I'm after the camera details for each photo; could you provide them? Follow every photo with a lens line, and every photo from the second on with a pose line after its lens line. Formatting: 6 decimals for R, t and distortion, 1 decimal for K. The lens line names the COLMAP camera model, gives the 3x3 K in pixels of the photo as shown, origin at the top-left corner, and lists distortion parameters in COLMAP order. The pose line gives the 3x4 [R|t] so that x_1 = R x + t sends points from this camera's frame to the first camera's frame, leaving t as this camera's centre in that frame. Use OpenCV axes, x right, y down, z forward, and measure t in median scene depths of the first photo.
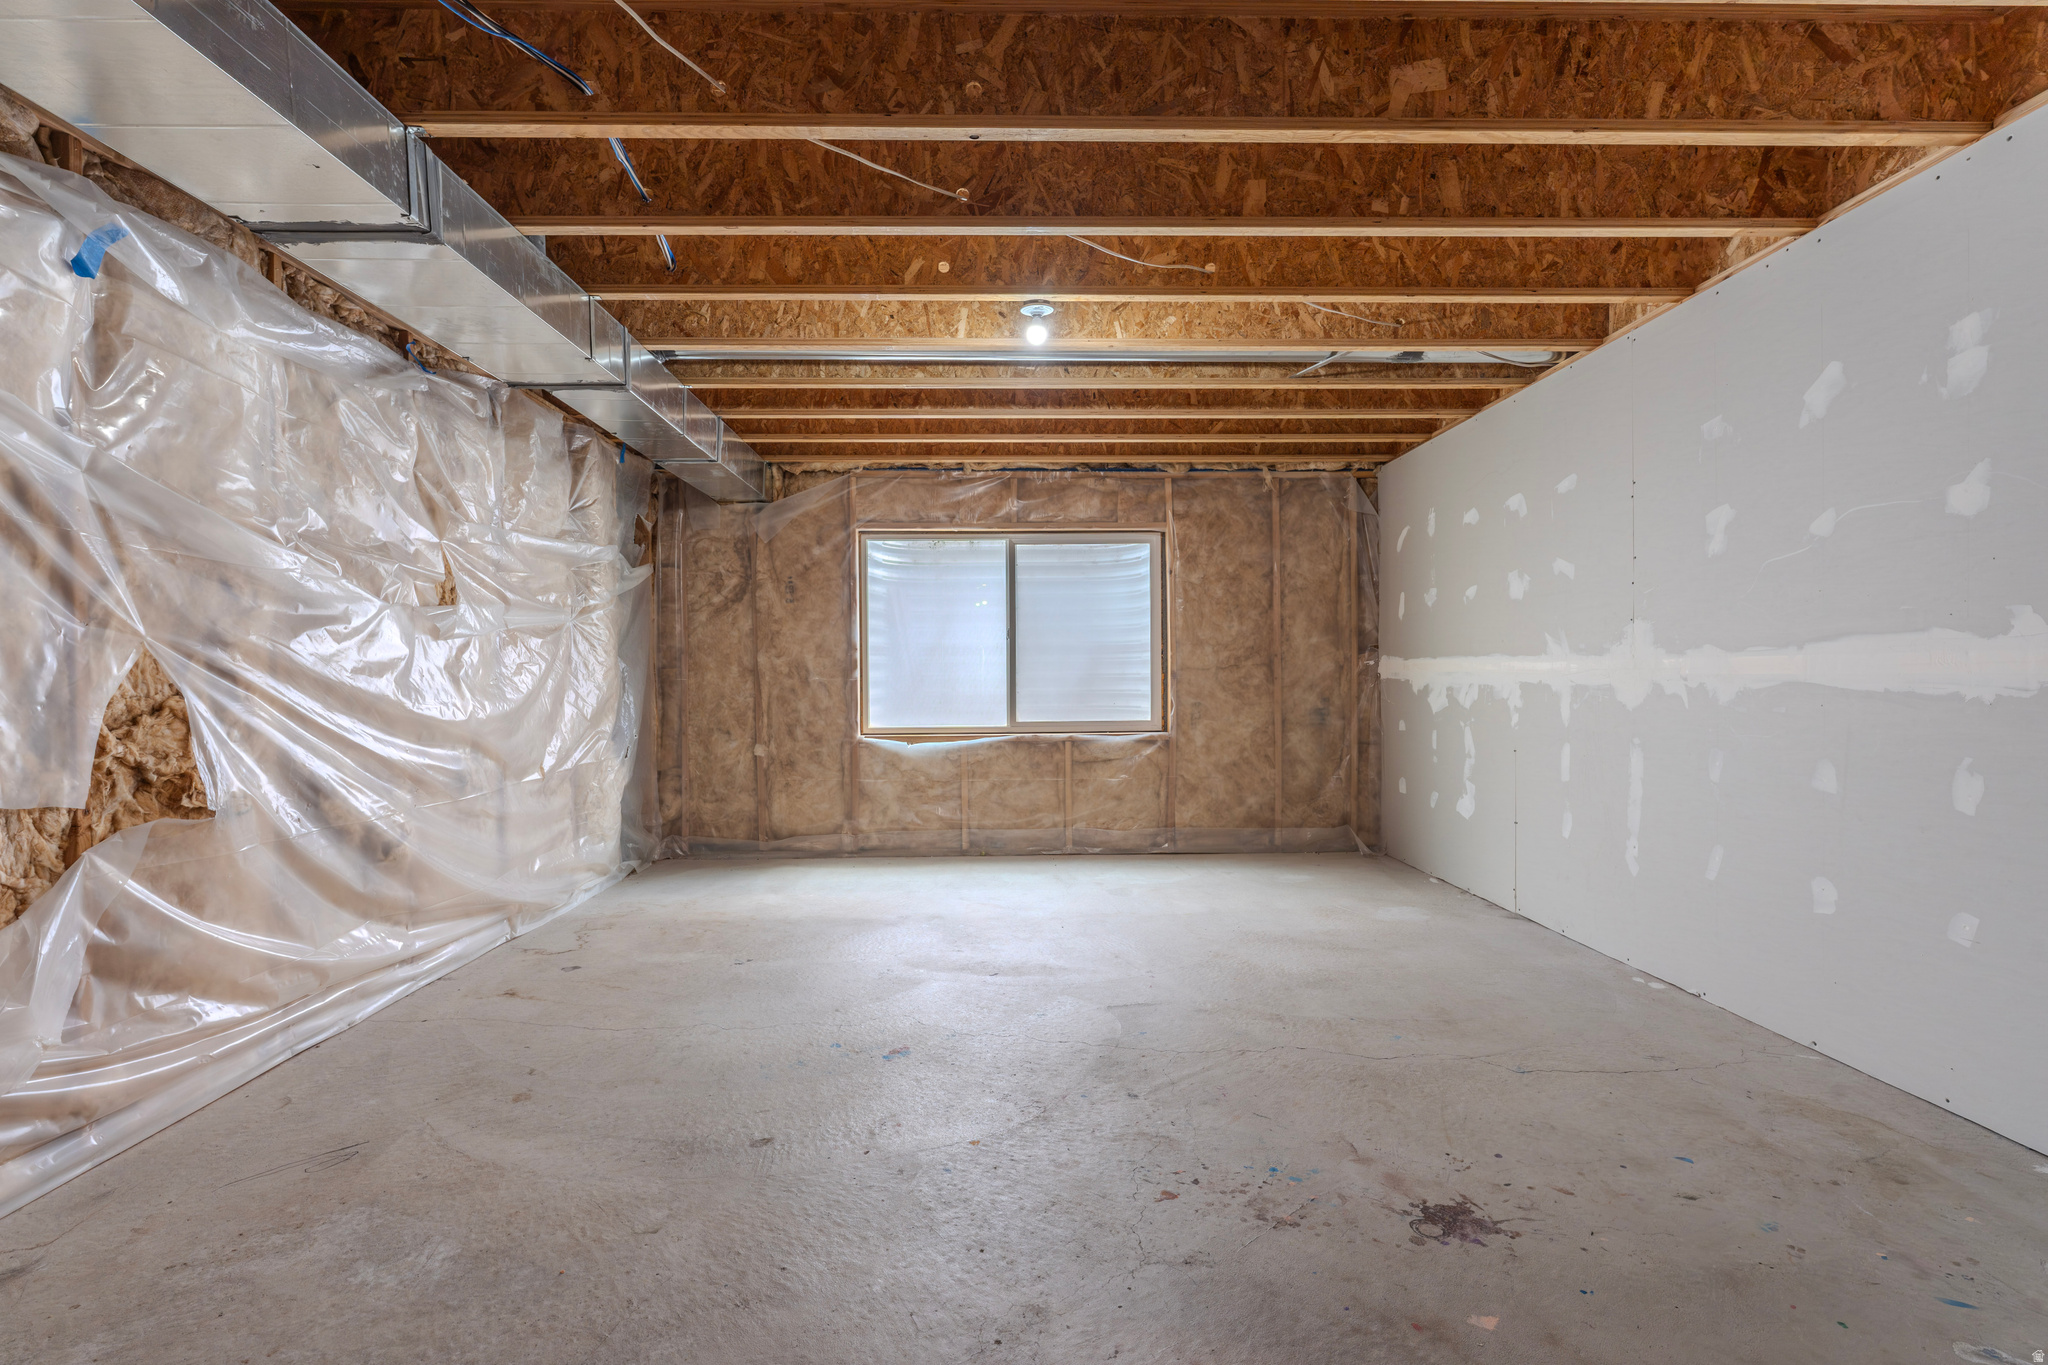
lens RADIAL K [[983.7, 0, 1021.2], [0, 983.7, 682.4], [0, 0, 1]] dist [-0.000483, 0.001235]
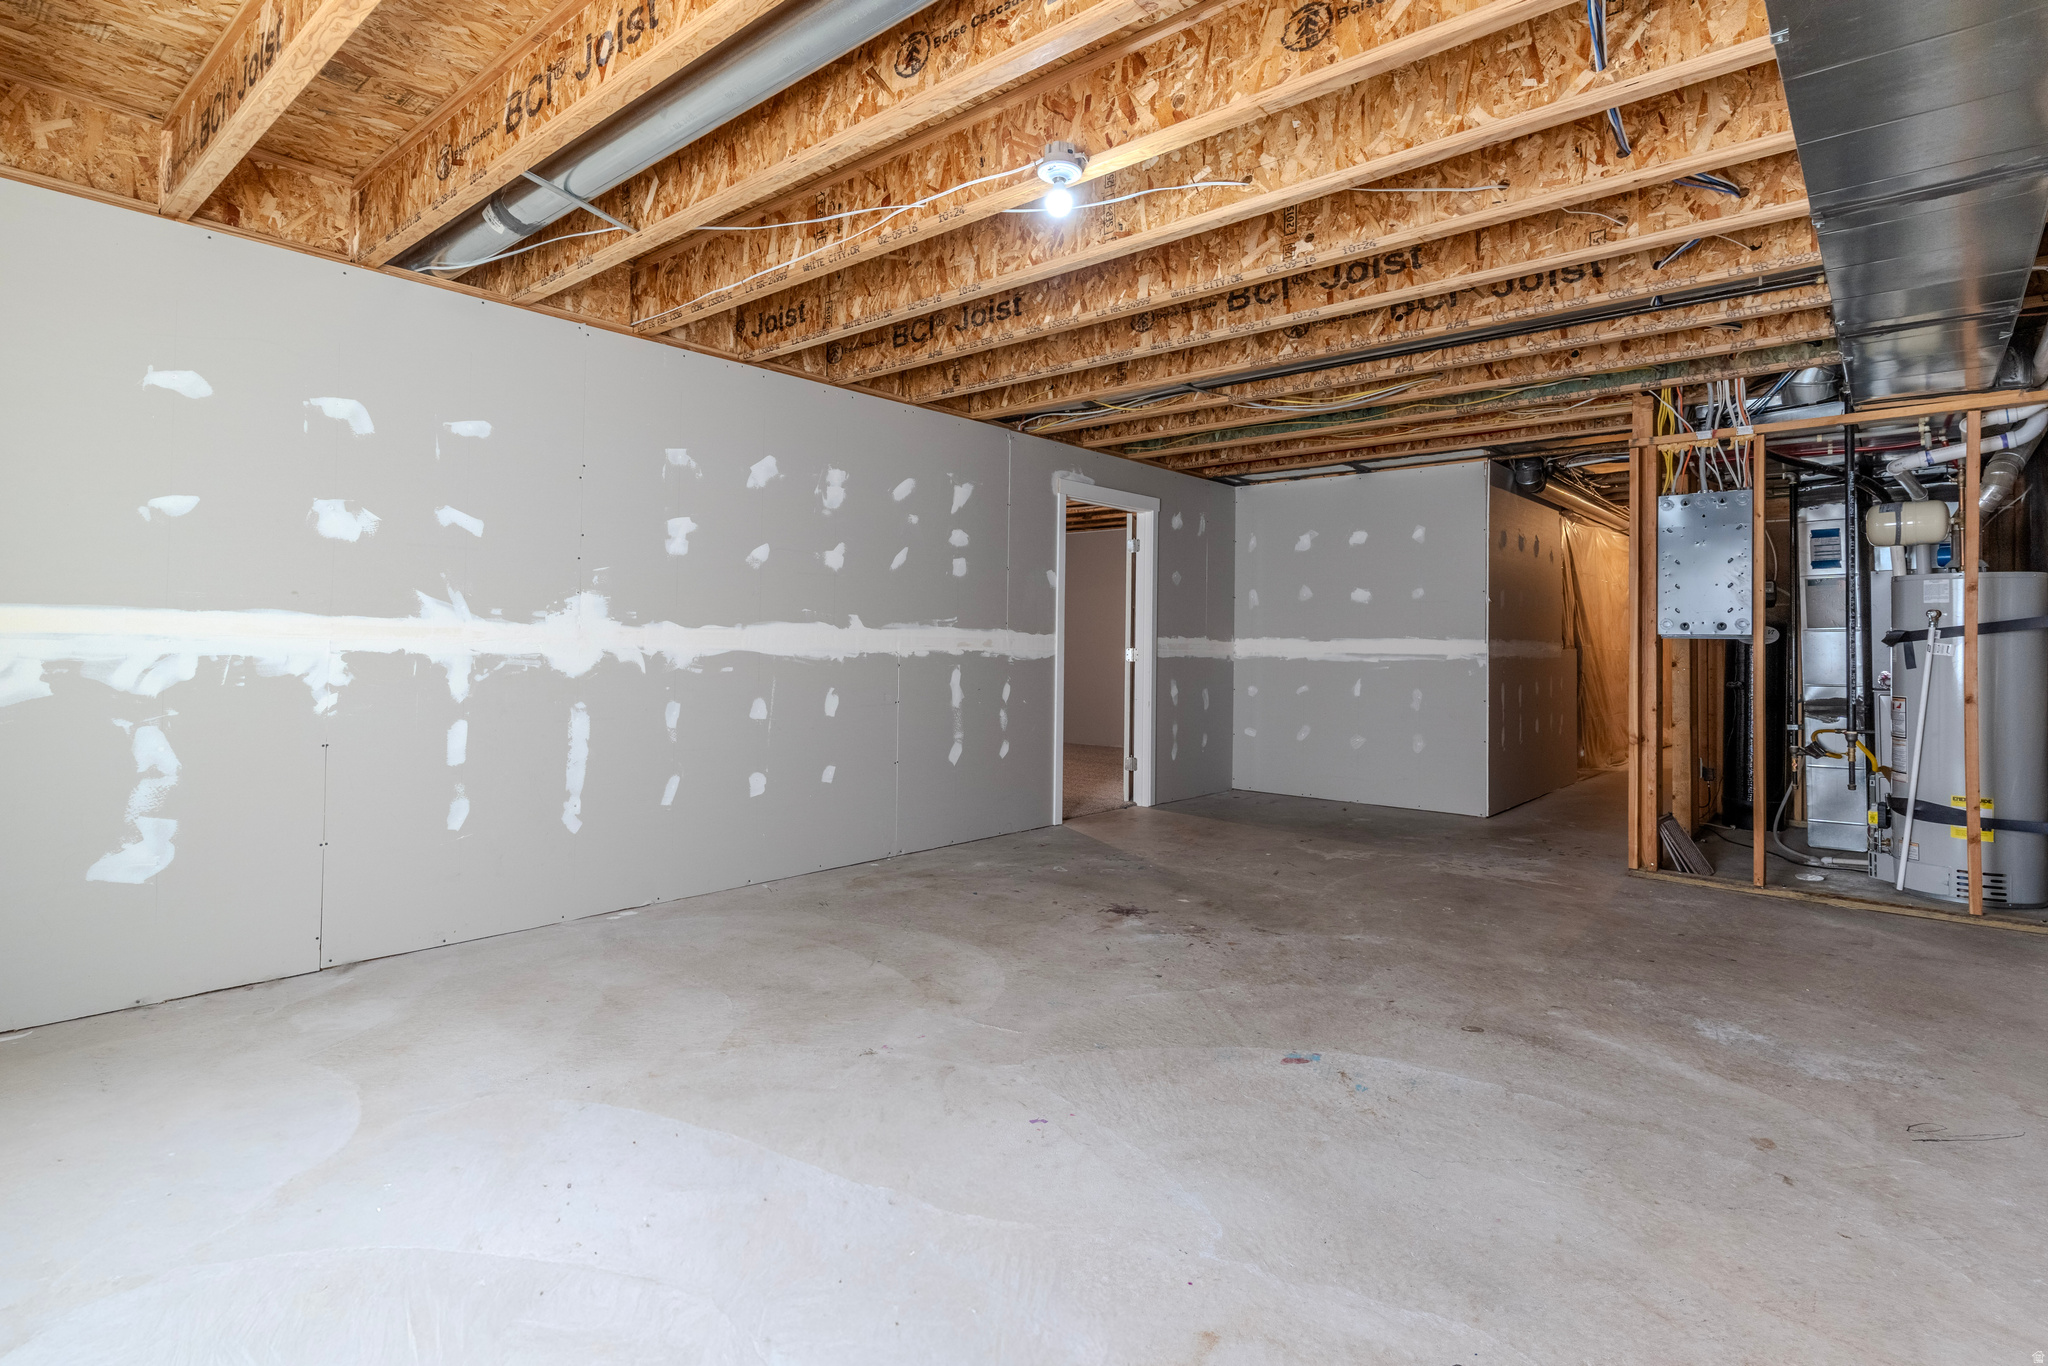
lens RADIAL K [[983.7, 0, 969.3], [0, 983.7, 634.9], [0, 0, 1]] dist [-0.000483, 0.001235]
pose [[-0.700484, 0.006550, 0.713638, -0.499263], [-0.001283, 0.999945, -0.010438, -0.008186], [-0.713667, -0.008227, -0.700437, 1.642294]]
